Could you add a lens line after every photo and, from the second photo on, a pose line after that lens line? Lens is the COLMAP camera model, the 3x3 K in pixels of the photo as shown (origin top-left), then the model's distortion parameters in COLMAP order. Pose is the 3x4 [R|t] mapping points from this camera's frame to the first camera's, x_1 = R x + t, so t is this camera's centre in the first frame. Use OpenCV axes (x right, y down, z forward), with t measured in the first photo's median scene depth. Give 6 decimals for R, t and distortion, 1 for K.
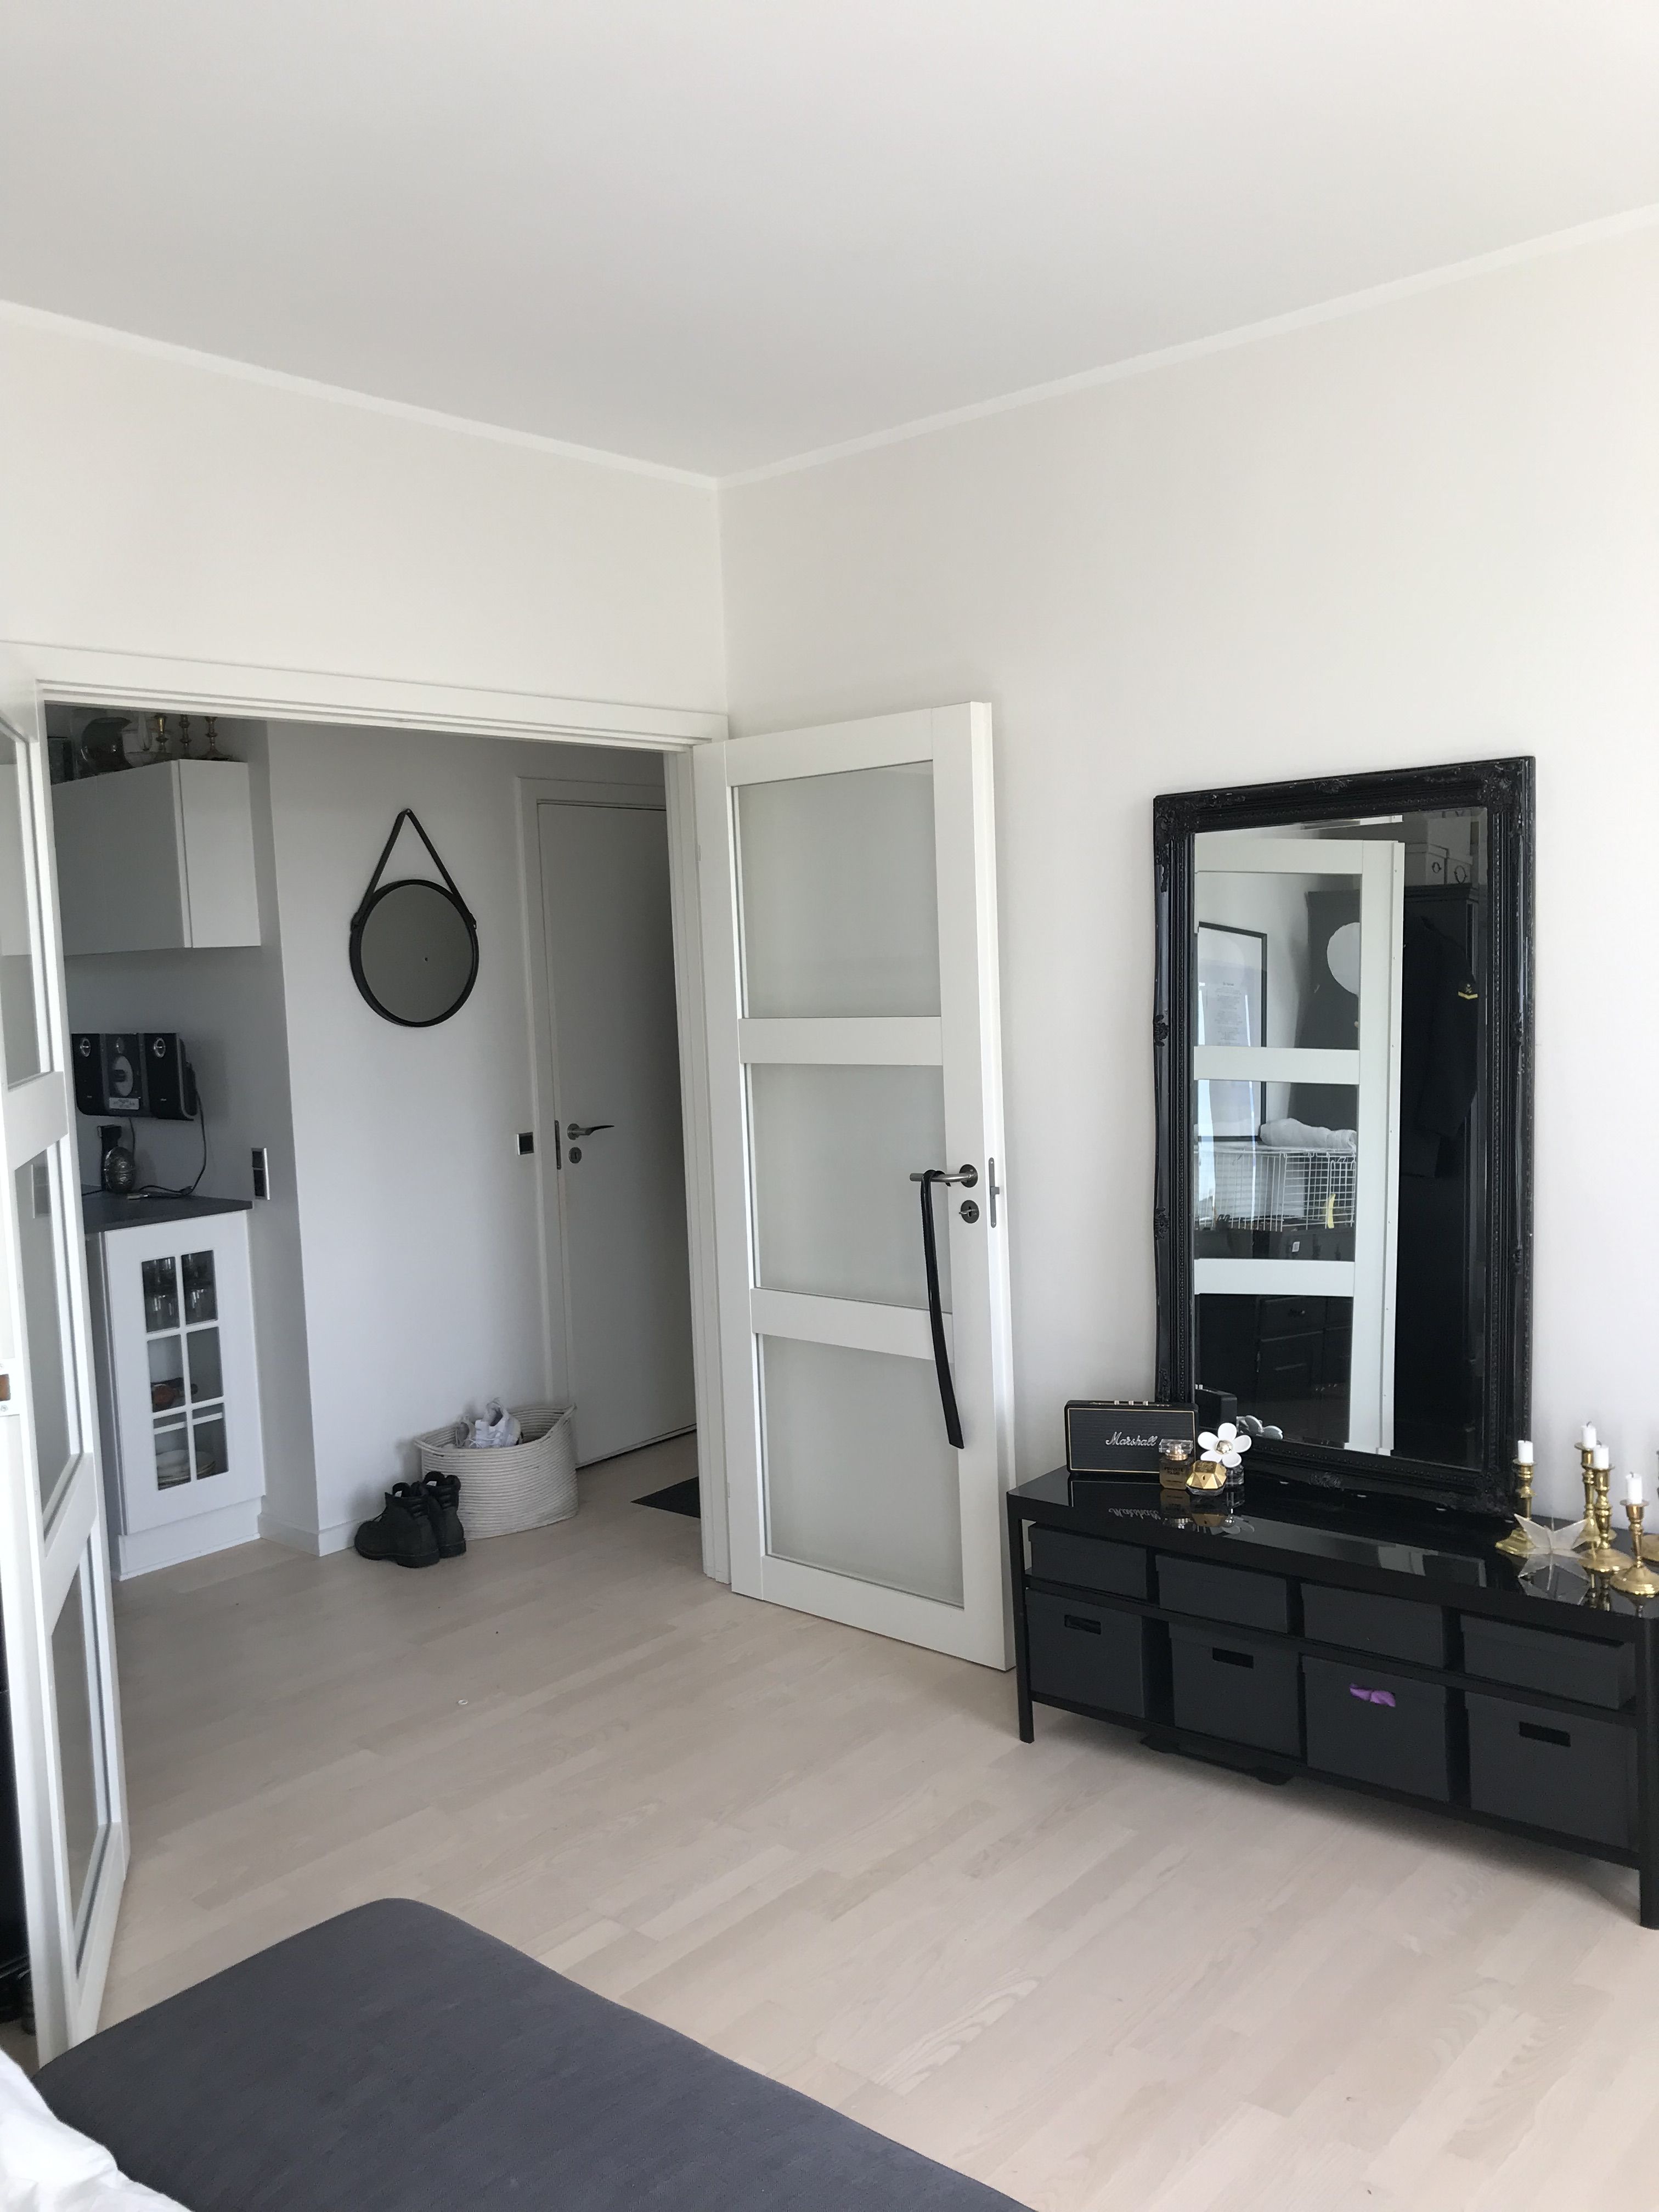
lens RADIAL K [[1774.1, 0, 829.5], [0, 1774.1, 1106.0], [0, 0, 1]] dist [-0.000950, -0.060828]
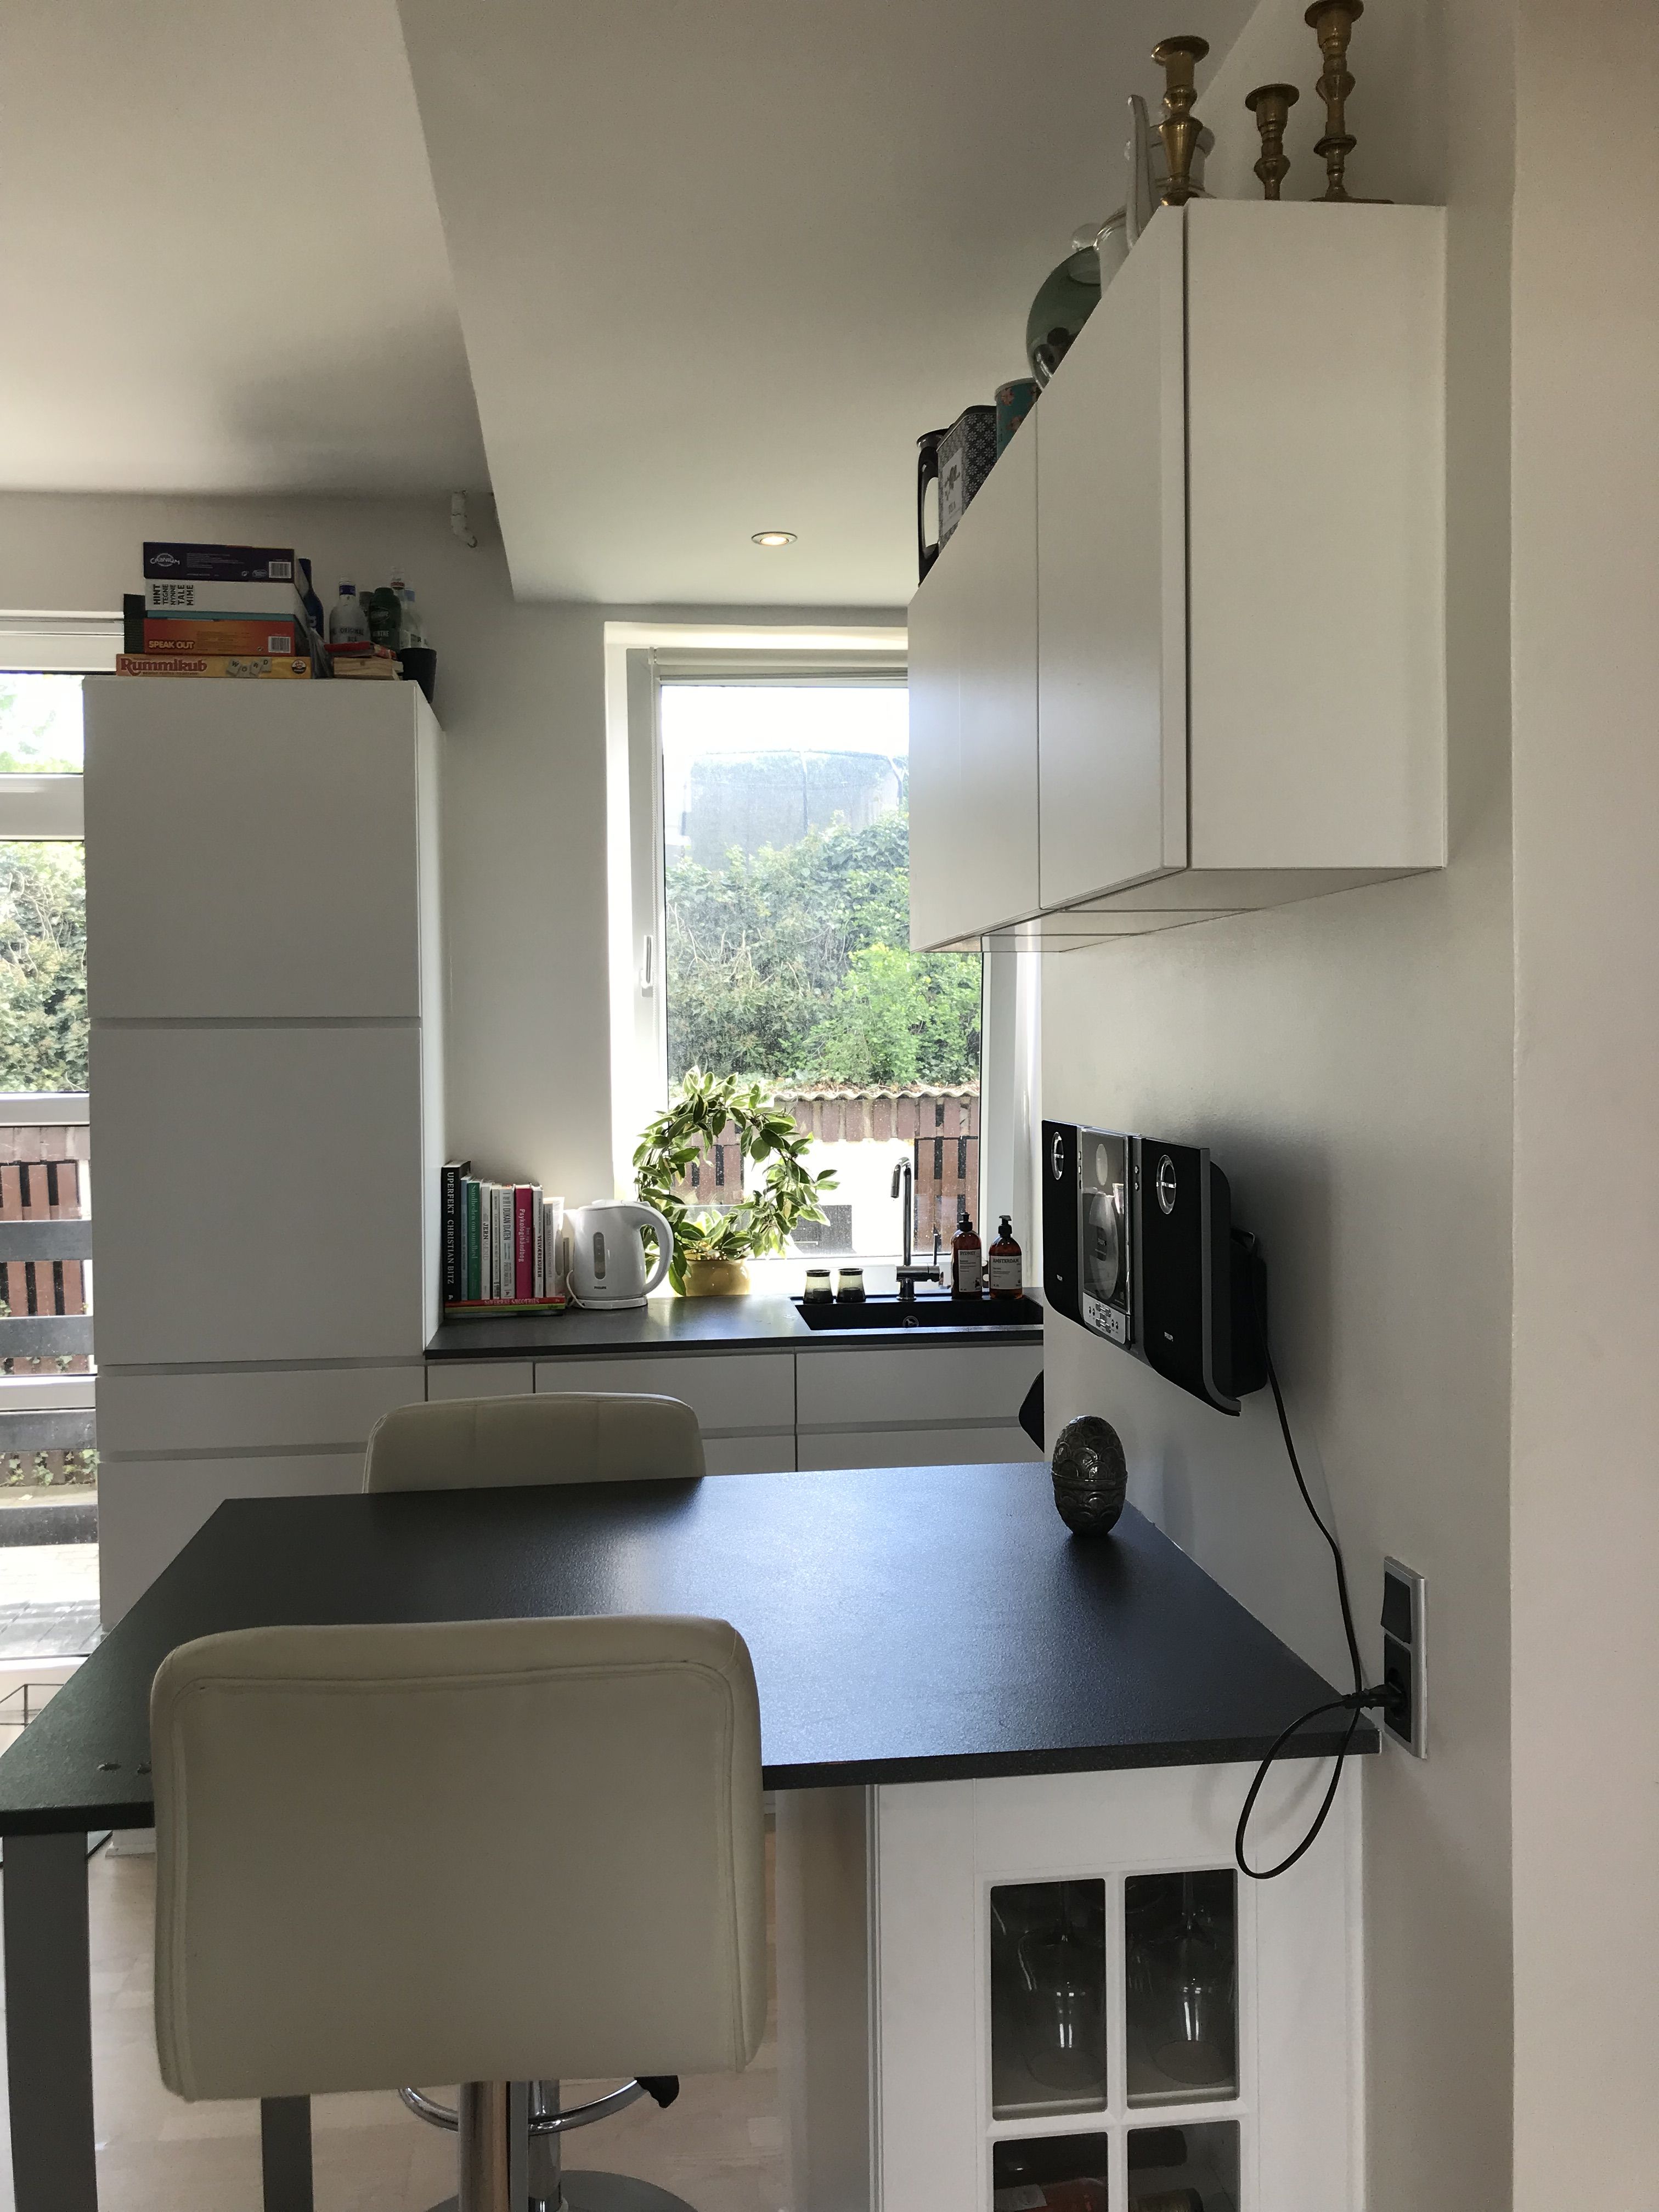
lens RADIAL K [[1845.2, 0, 829.5], [0, 1845.2, 1106.0], [0, 0, 1]] dist [0.001942, 0.002949]
pose [[0.734506, 0.054078, -0.676444, -0.179918], [-0.068757, 0.997620, 0.005096, -0.043486], [0.675110, 0.042768, 0.736476, 0.668546]]
